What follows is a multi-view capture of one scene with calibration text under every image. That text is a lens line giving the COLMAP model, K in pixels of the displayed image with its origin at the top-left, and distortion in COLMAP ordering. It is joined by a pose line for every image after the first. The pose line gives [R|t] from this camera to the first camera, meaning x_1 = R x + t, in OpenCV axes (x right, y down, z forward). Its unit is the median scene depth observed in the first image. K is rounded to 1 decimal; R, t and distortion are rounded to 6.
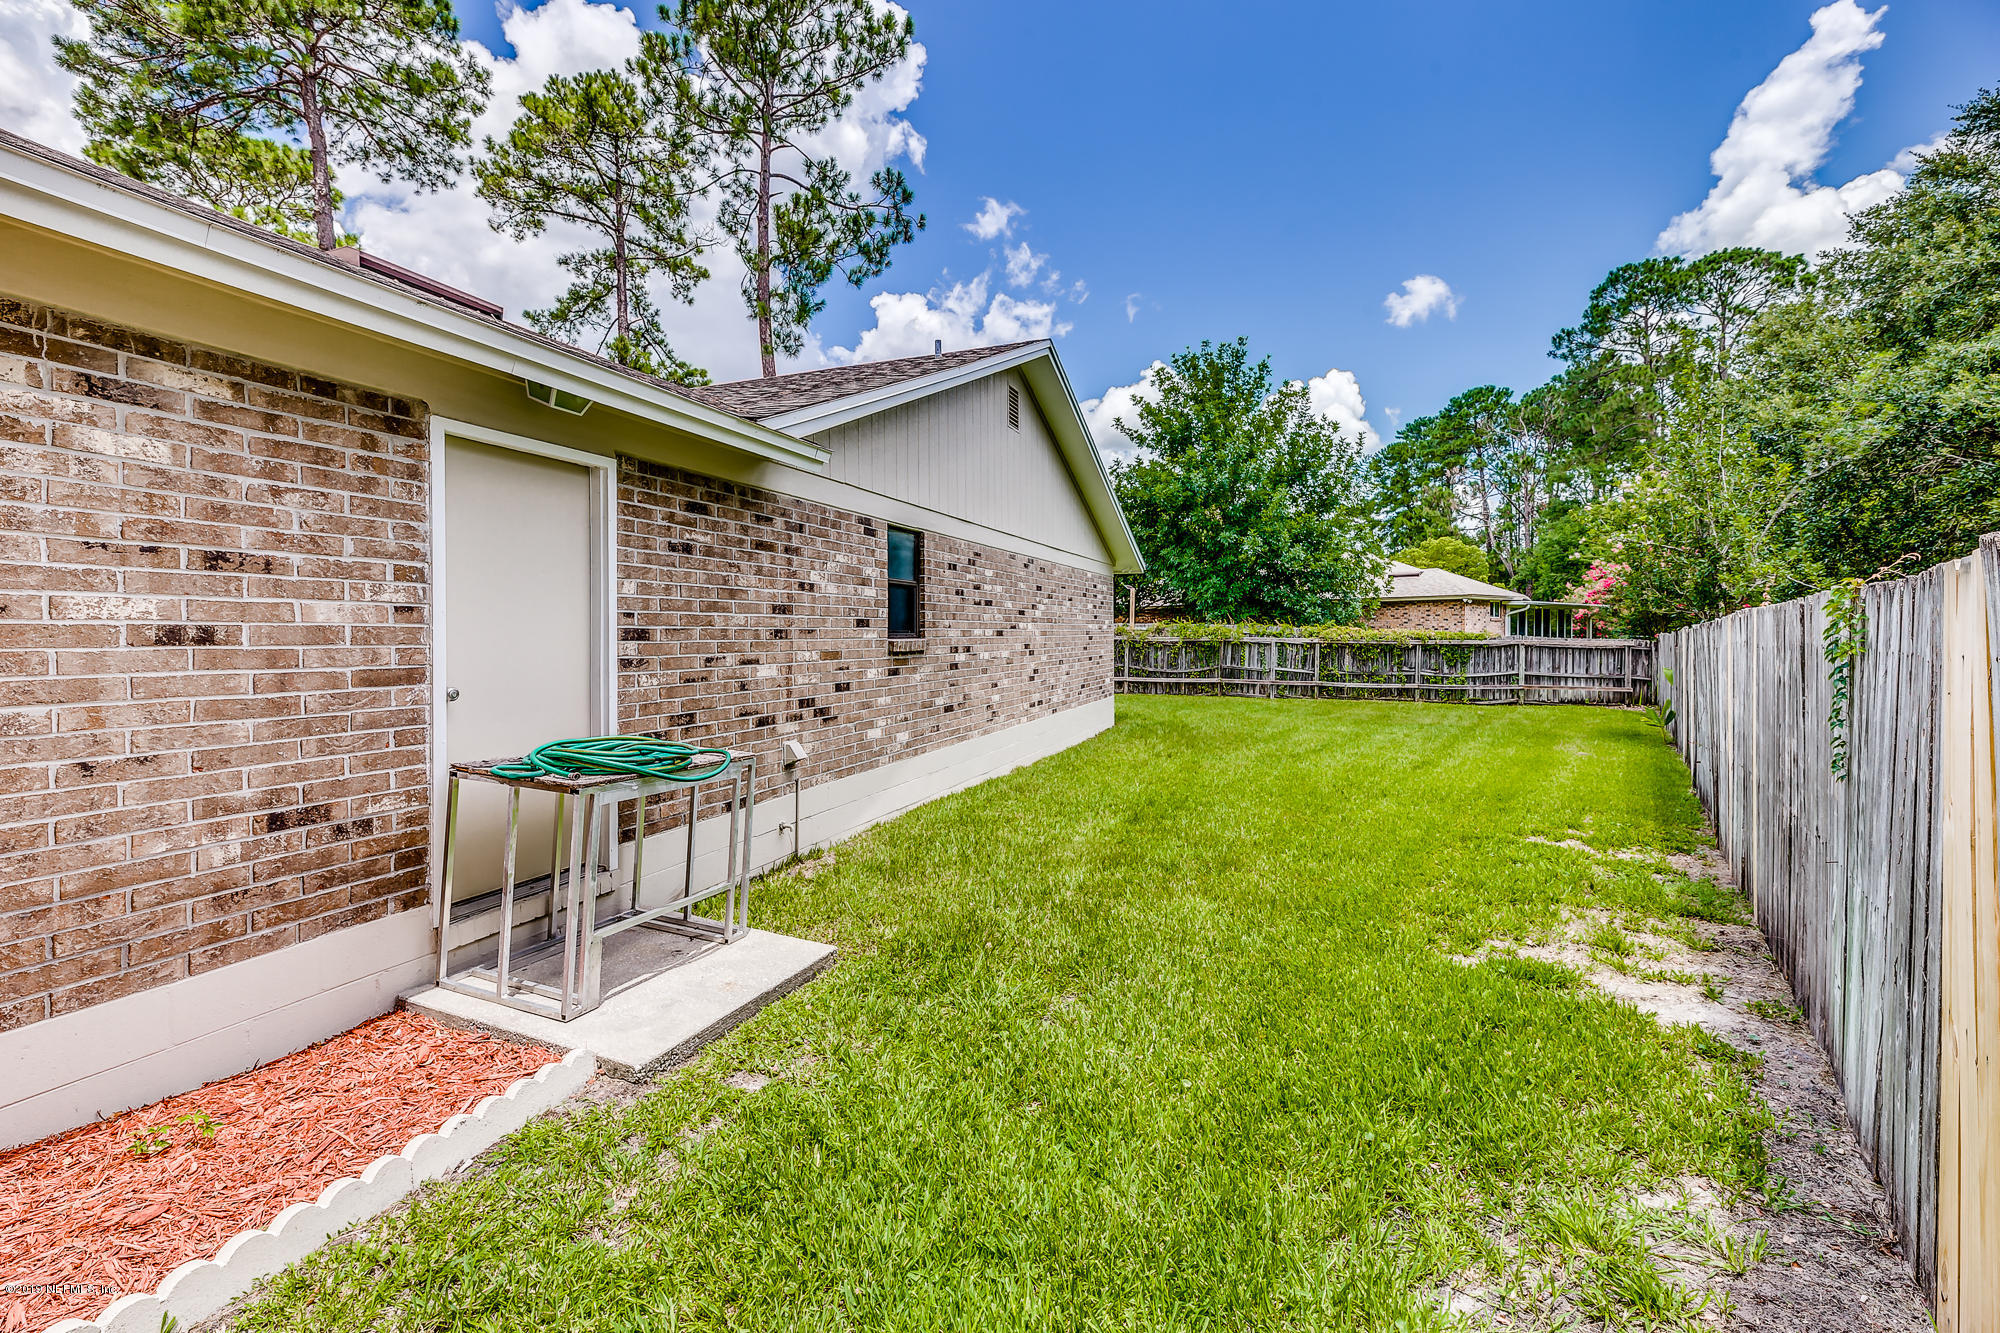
lens RADIAL K [[821.9, 0, 1010.2], [0, 821.9, 652.0], [0, 0, 1]] dist [-0.002260, 0.002460]
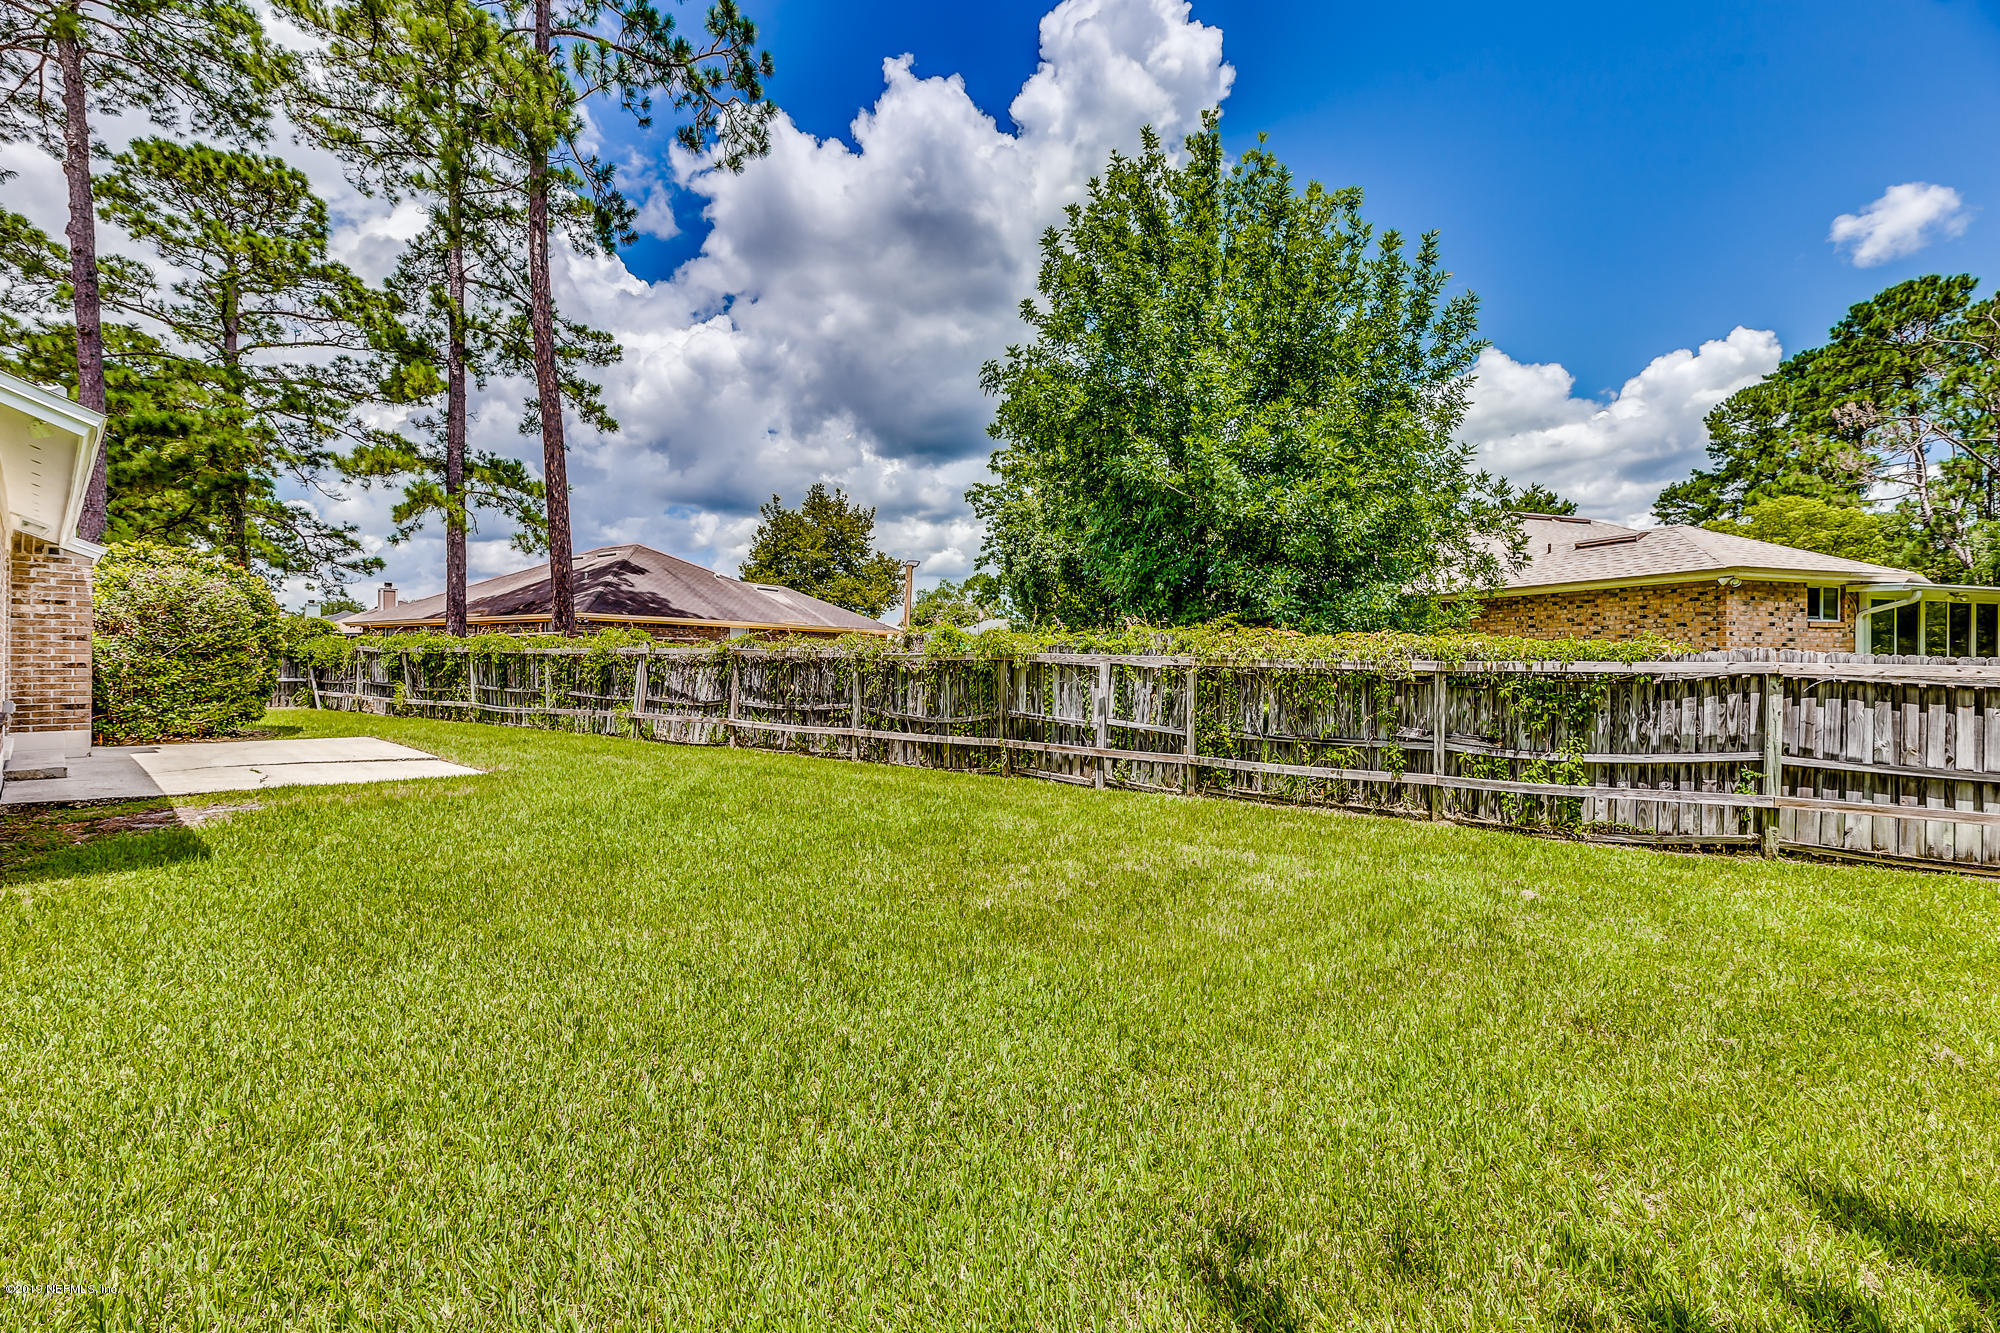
lens RADIAL K [[821.9, 0, 998.7], [0, 821.9, 660.4], [0, 0, 1]] dist [-0.002260, 0.002460]
pose [[0.941046, 0.007548, -0.338193, 0.420130], [-0.016115, 0.999616, -0.022532, -0.003122], [0.337894, 0.026654, 0.940807, 0.552598]]
